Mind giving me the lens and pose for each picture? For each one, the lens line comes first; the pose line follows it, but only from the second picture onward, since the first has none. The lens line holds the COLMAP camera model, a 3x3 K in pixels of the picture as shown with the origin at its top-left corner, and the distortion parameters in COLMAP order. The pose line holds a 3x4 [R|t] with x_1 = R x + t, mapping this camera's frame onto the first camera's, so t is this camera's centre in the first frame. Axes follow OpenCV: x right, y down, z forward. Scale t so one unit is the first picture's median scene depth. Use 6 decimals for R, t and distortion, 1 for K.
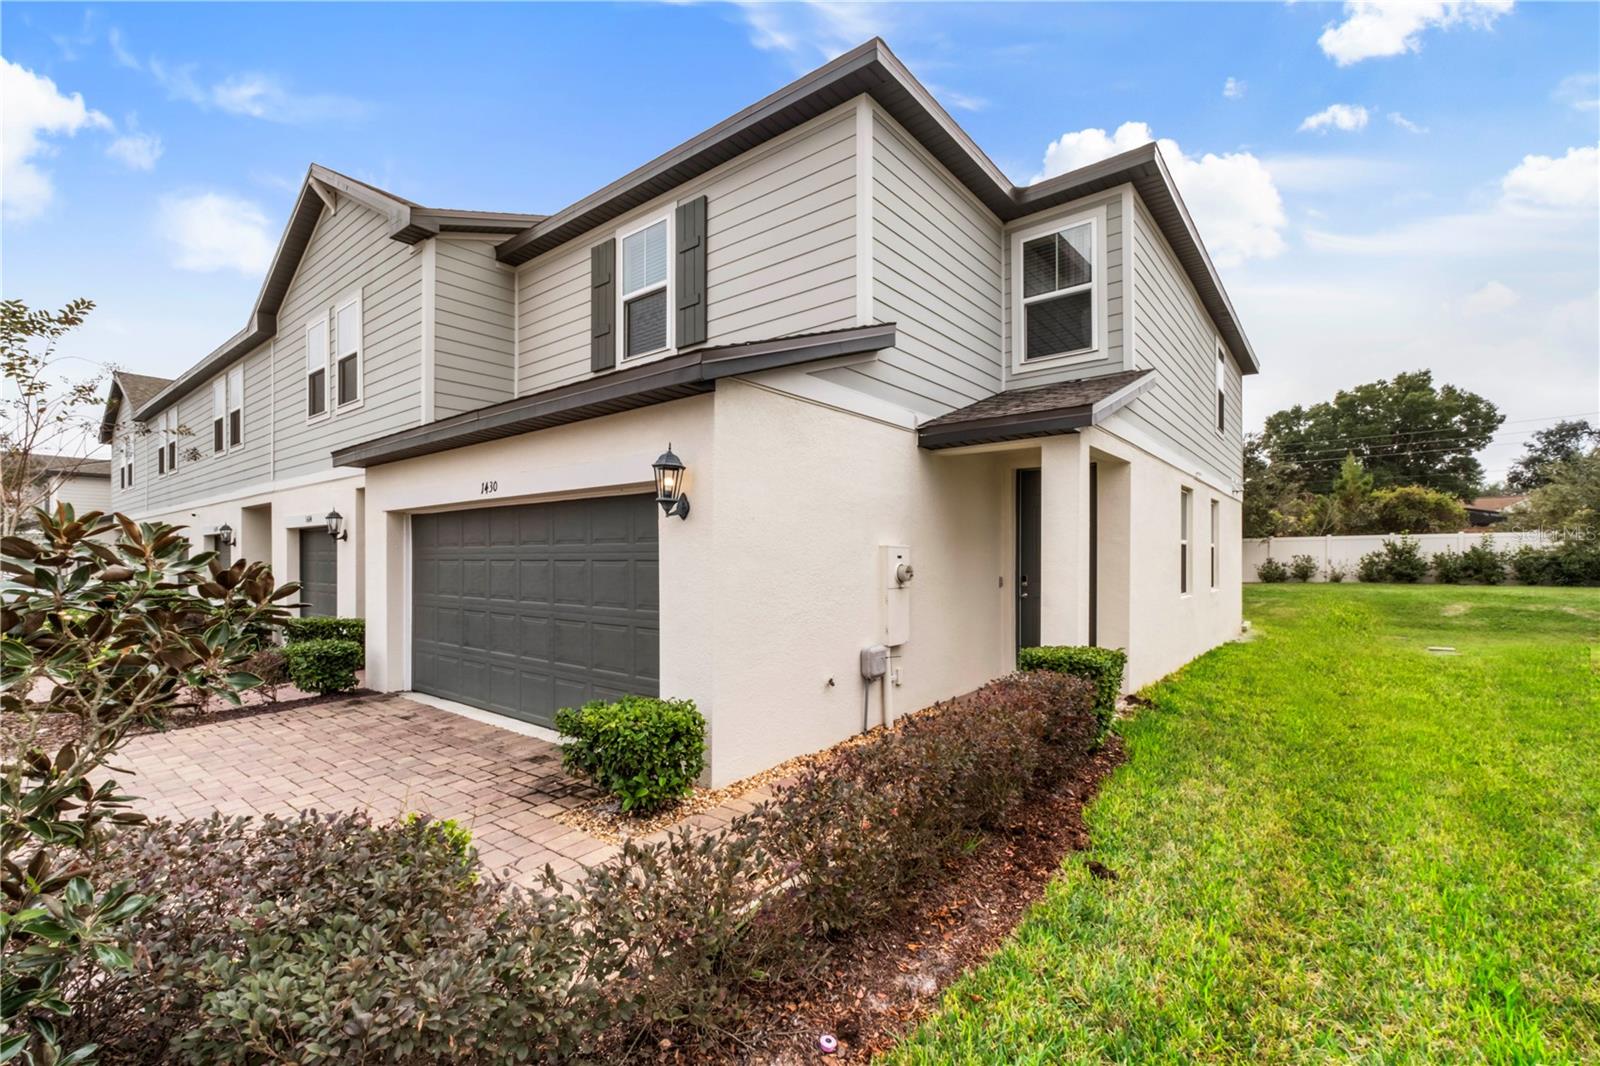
lens RADIAL K [[684.3, 0, 800.1], [0, 684.3, 547.4], [0, 0, 1]] dist [-0.005019, 0.000609]
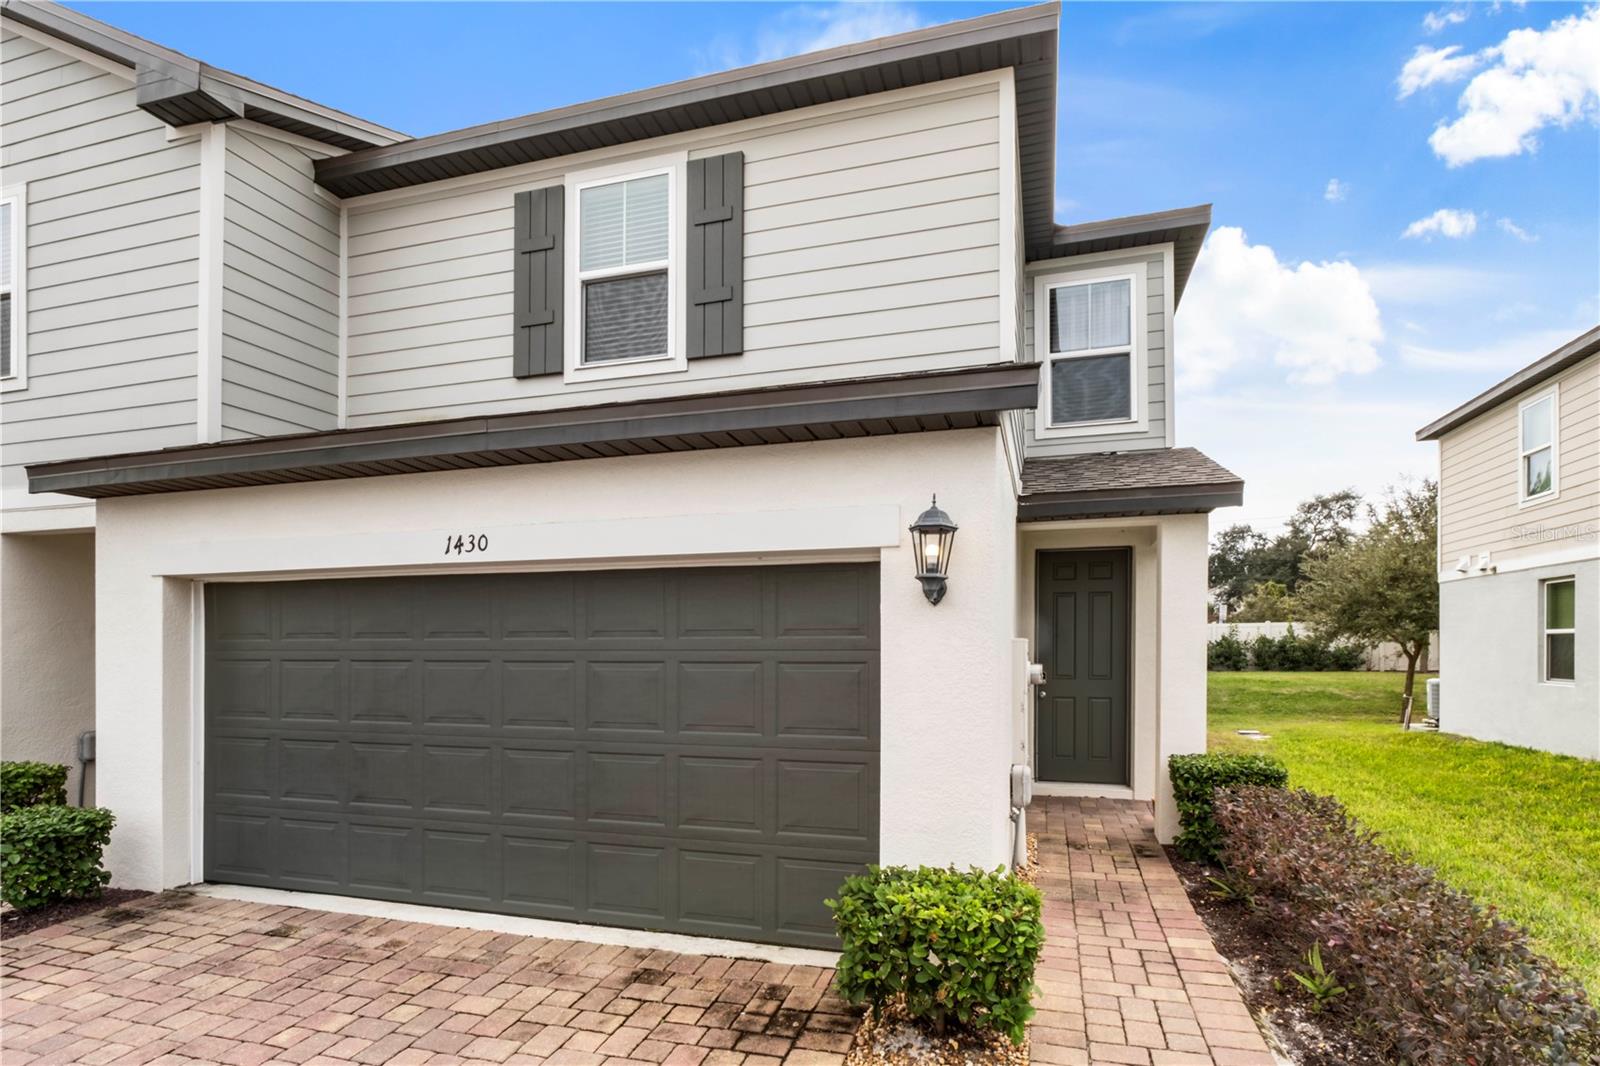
lens RADIAL K [[809.3, 0, 806.0], [0, 809.3, 632.5], [0, 0, 1]] dist [-0.005192, -0.000375]
pose [[0.928671, 0.004184, 0.370882, -0.356531], [-0.003972, 0.999991, -0.001335, -0.006598], [-0.370884, -0.000233, 0.928679, 0.167841]]
